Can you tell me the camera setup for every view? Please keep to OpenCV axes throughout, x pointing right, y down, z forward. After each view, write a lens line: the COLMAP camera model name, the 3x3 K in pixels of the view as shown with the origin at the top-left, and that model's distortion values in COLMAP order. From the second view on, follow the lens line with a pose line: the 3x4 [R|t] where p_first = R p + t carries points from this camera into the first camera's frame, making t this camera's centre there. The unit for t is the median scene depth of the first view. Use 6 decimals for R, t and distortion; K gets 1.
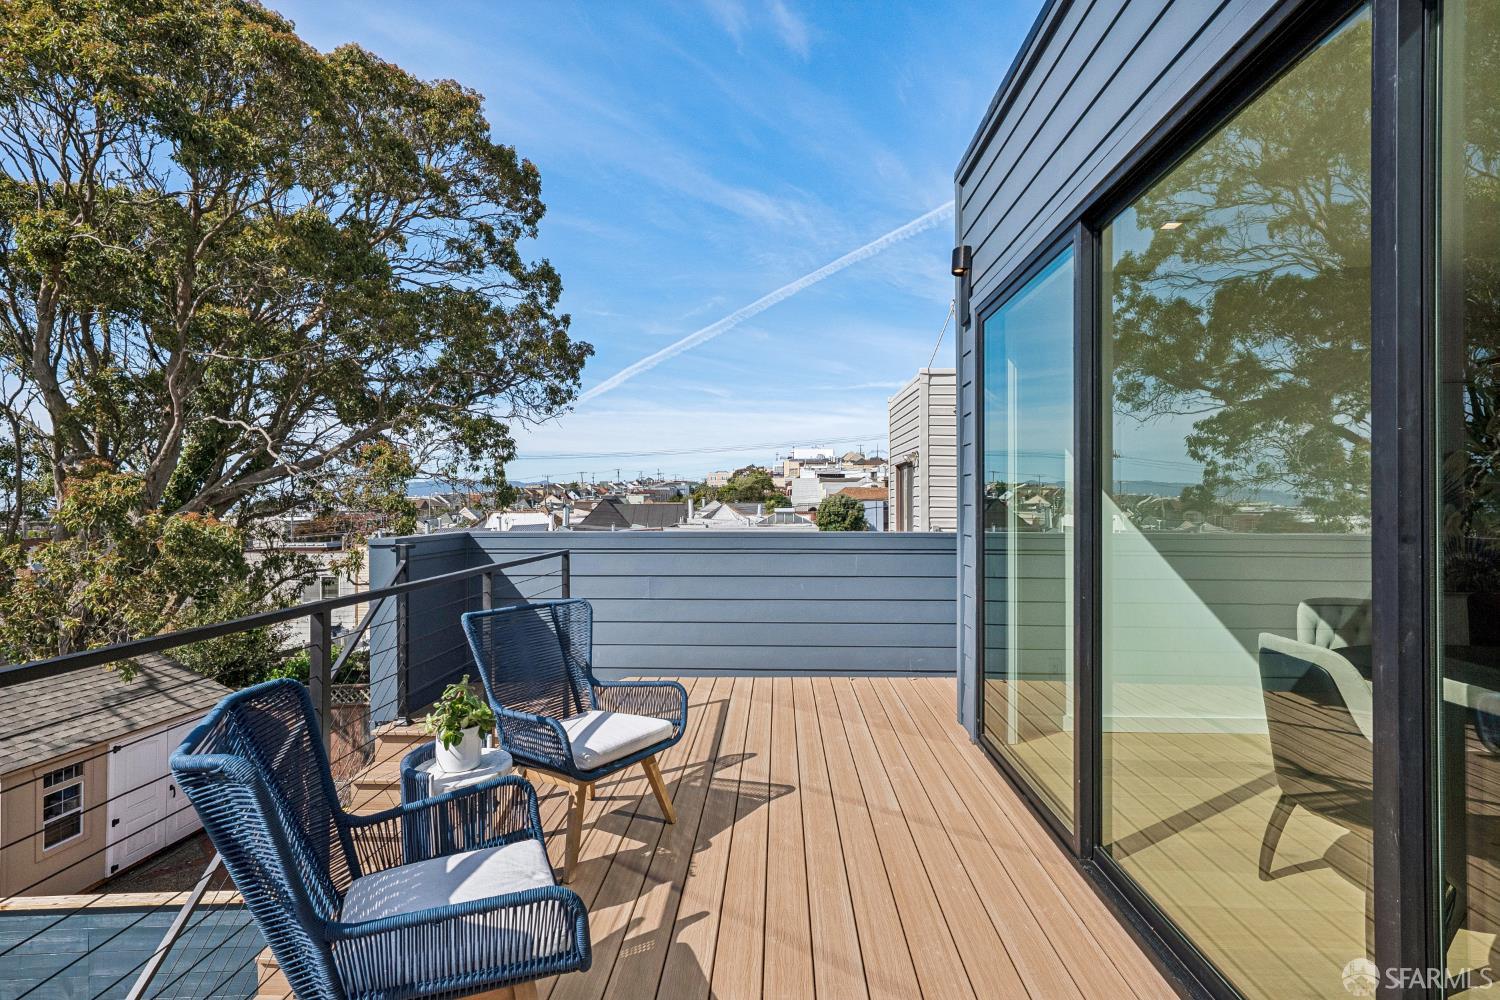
lens RADIAL K [[753.0, 0, 750.9], [0, 753.0, 493.8], [0, 0, 1]] dist [0.000119, -0.000247]
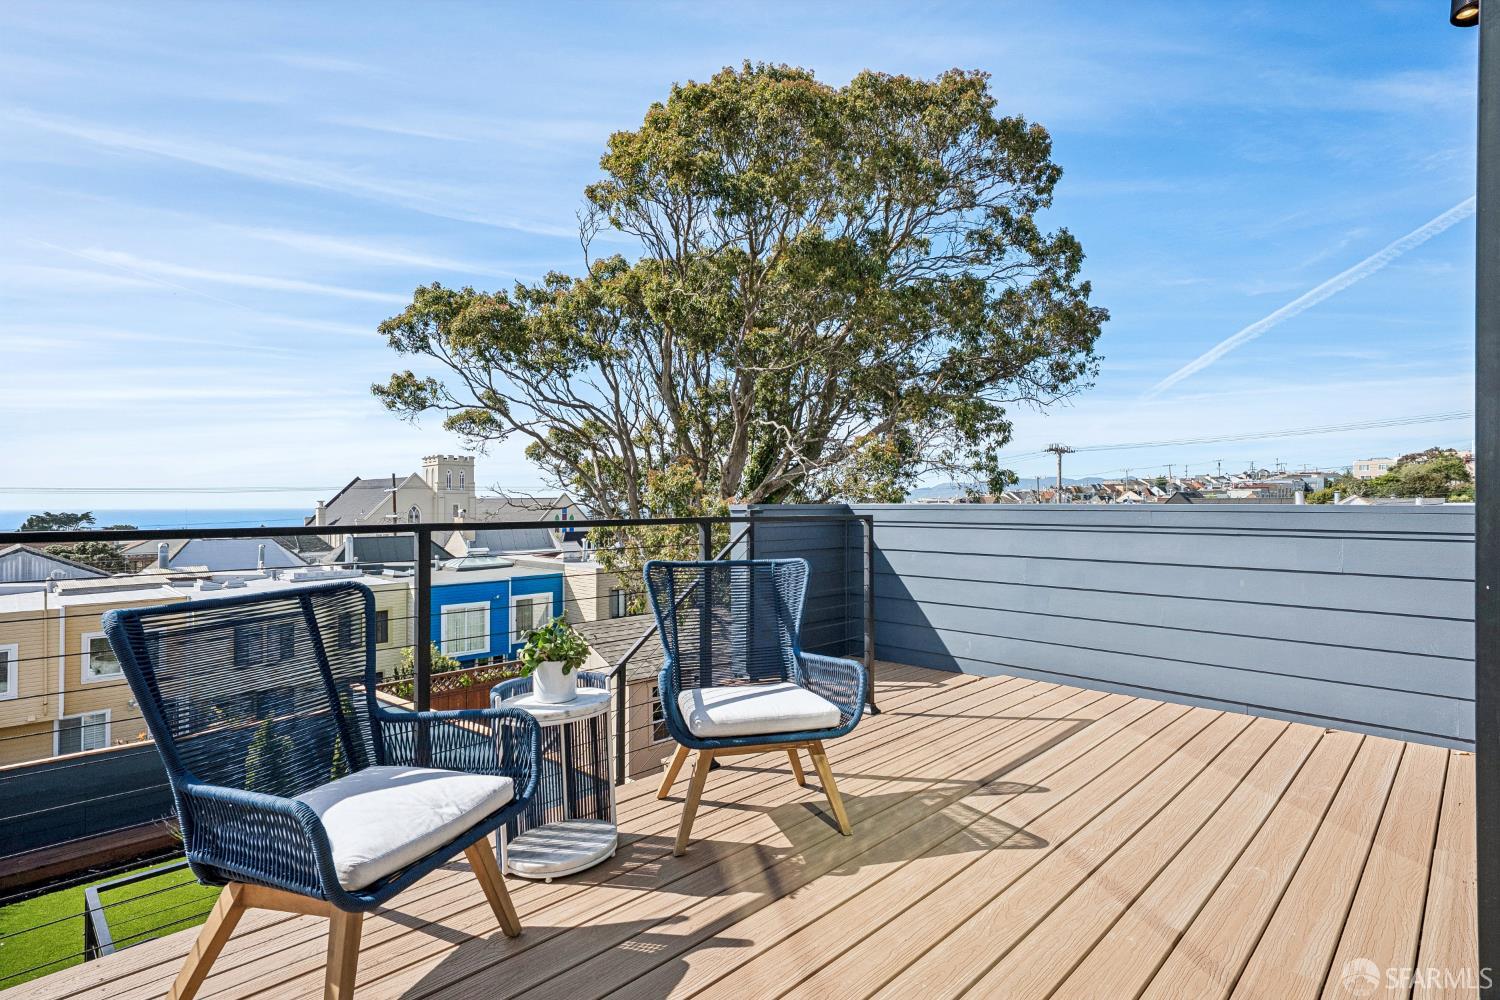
lens RADIAL K [[751.0, 0, 746.3], [0, 751.0, 503.1], [0, 0, 1]] dist [-0.008608, -0.001198]
pose [[0.731341, 0.001789, -0.682010, 0.075871], [0.007874, 0.999908, 0.011067, 0.014249], [0.681967, -0.013464, 0.731259, 0.069763]]
